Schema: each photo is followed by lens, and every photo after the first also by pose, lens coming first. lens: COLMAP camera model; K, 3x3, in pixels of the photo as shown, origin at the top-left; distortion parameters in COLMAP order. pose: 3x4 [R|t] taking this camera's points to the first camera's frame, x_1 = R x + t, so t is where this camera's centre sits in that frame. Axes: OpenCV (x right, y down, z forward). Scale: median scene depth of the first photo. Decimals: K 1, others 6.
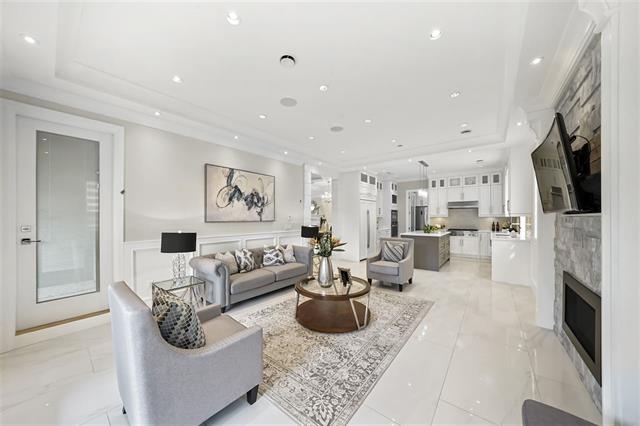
lens RADIAL K [[219.3, 0, 315.9], [0, 219.3, 215.1], [0, 0, 1]] dist [-0.008987, -0.000095]
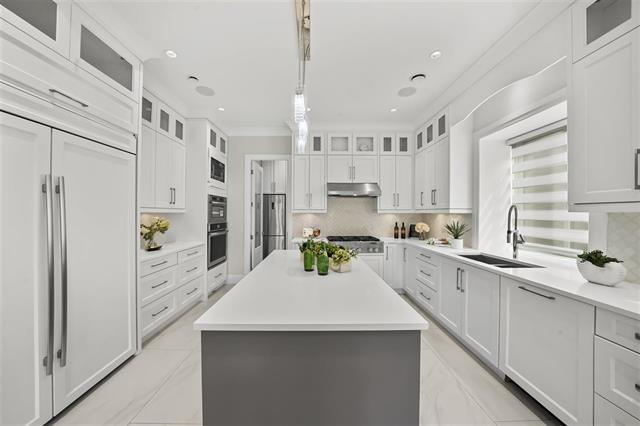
lens RADIAL K [[219.3, 0, 317.1], [0, 219.3, 215.1], [0, 0, 1]] dist [-0.008987, -0.000095]
pose [[0.765747, -0.000934, 0.643141, 0.262383], [-0.007883, 0.999910, 0.010838, 0.007589], [-0.643094, -0.013369, 0.765671, 0.621261]]
